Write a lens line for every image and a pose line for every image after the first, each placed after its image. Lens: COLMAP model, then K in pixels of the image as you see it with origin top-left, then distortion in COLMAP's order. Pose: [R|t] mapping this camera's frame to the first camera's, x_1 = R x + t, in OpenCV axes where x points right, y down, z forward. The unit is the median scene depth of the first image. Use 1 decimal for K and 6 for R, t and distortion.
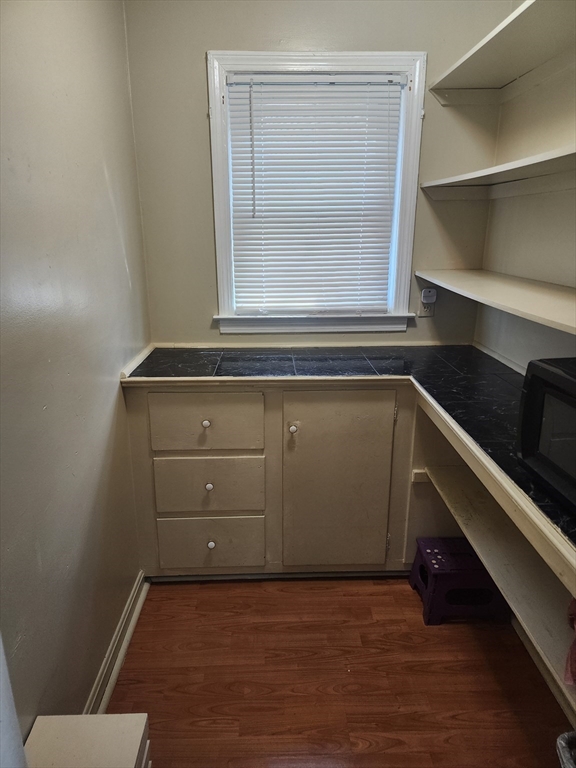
lens RADIAL K [[518.3, 0, 284.5], [0, 518.3, 380.9], [0, 0, 1]] dist [0.037128, -0.020370]
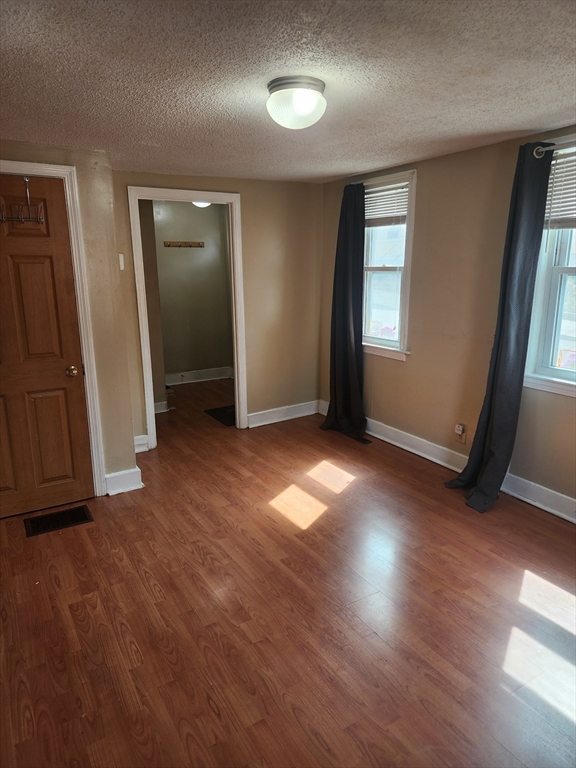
lens RADIAL K [[518.3, 0, 264.1], [0, 518.3, 394.7], [0, 0, 1]] dist [0.037128, -0.020370]
pose [[0.462225, 0.206136, -0.862471, 1.423759], [-0.236348, 0.966062, 0.104228, -0.122336], [0.854686, 0.155666, 0.495258, 0.338002]]
